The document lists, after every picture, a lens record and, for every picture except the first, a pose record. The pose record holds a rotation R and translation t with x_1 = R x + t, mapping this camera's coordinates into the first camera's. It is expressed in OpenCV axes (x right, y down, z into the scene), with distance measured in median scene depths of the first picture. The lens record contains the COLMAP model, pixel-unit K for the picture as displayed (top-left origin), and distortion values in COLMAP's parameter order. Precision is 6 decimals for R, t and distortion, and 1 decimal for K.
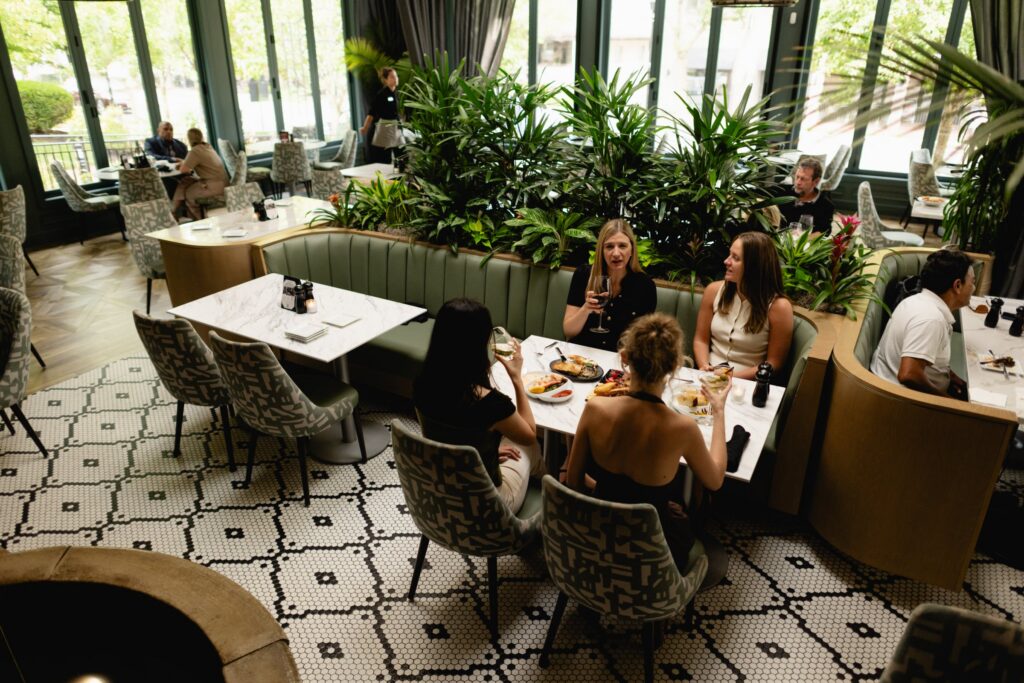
lens RADIAL K [[708.3, 0, 512.0], [0, 708.3, 341.5], [0, 0, 1]] dist [-0.032738, 0.018850]
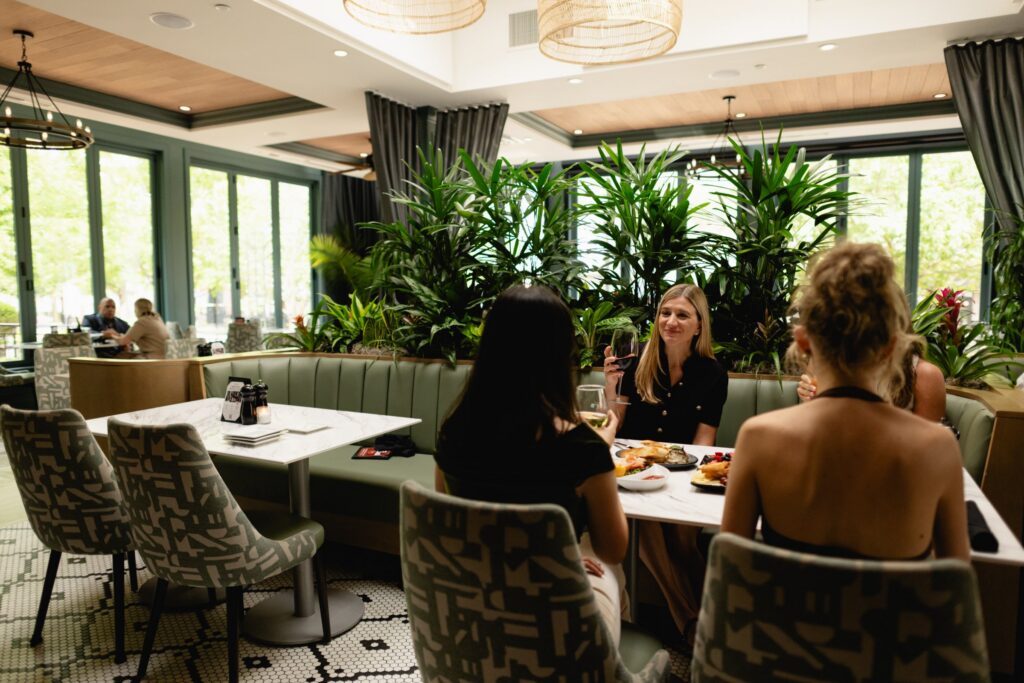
lens RADIAL K [[708.3, 0, 512.0], [0, 708.3, 341.5], [0, 0, 1]] dist [-0.032738, 0.018850]
pose [[0.997462, -0.010641, 0.070401, -0.078103], [0.033023, 0.945130, -0.325021, 0.123884], [-0.063079, 0.326521, 0.943083, 0.270987]]
